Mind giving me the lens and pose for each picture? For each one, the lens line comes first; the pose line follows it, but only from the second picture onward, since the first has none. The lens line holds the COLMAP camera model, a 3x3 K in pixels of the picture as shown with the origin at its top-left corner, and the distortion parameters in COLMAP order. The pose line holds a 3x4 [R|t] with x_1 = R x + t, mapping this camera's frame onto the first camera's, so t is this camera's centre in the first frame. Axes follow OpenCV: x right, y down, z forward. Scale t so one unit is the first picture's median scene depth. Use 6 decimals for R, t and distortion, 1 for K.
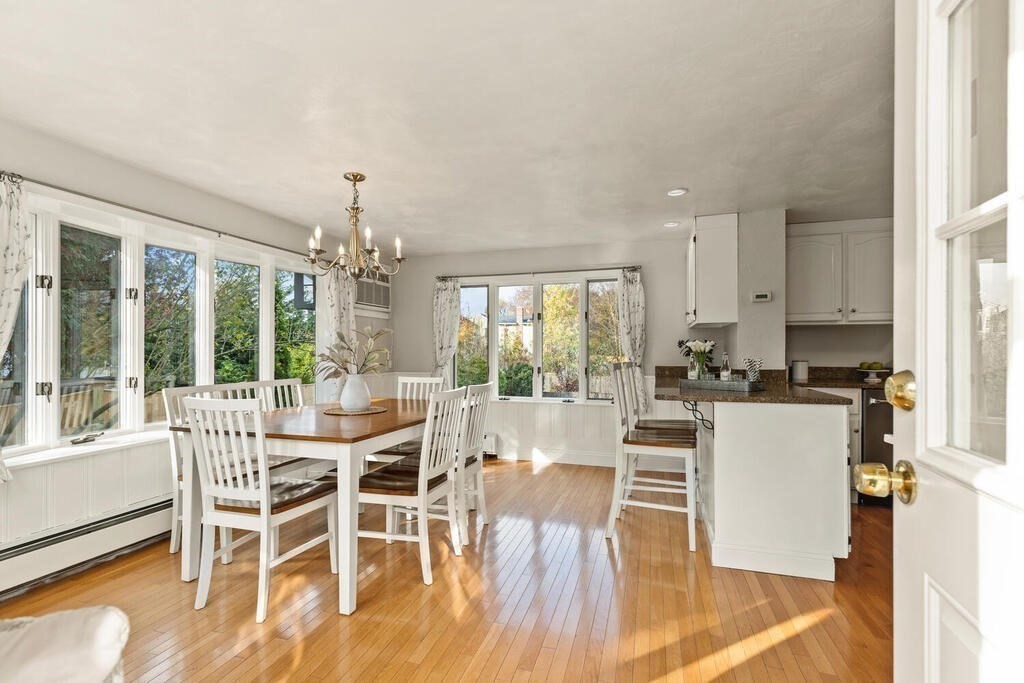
lens RADIAL K [[462.5, 0, 500.7], [0, 462.5, 352.8], [0, 0, 1]] dist [-0.005649, -0.001363]
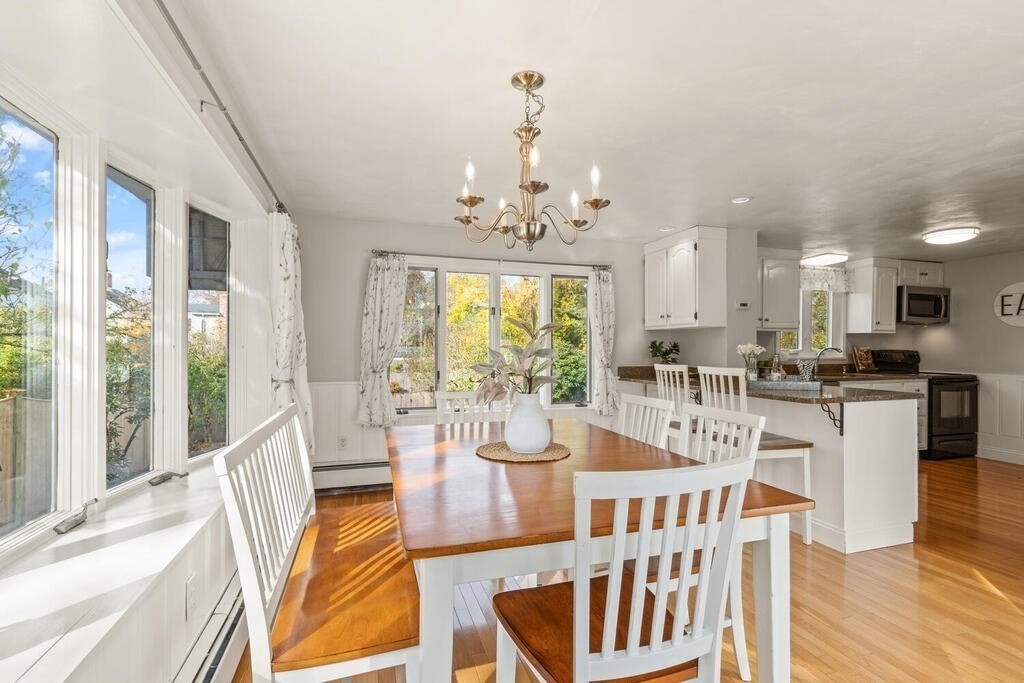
lens RADIAL K [[462.5, 0, 509.5], [0, 462.5, 348.9], [0, 0, 1]] dist [-0.005649, -0.001363]
pose [[0.812702, 0.000629, 0.582679, -0.517545], [0.000209, 0.999999, -0.001371, -0.011208], [-0.582680, 0.001236, 0.812701, 0.377525]]
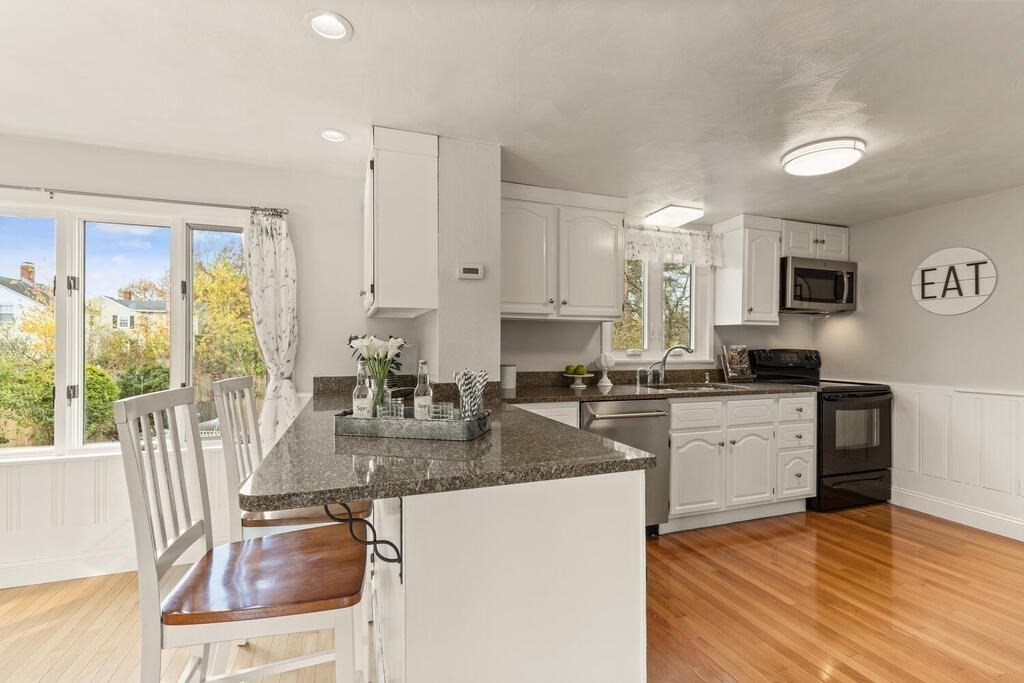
lens RADIAL K [[462.5, 0, 513.1], [0, 462.5, 345.8], [0, 0, 1]] dist [-0.005649, -0.001363]
pose [[0.785585, 0.004020, 0.618741, 0.189910], [-0.000109, 0.999980, -0.006357, -0.010545], [-0.618754, 0.004927, 0.785569, 0.410866]]
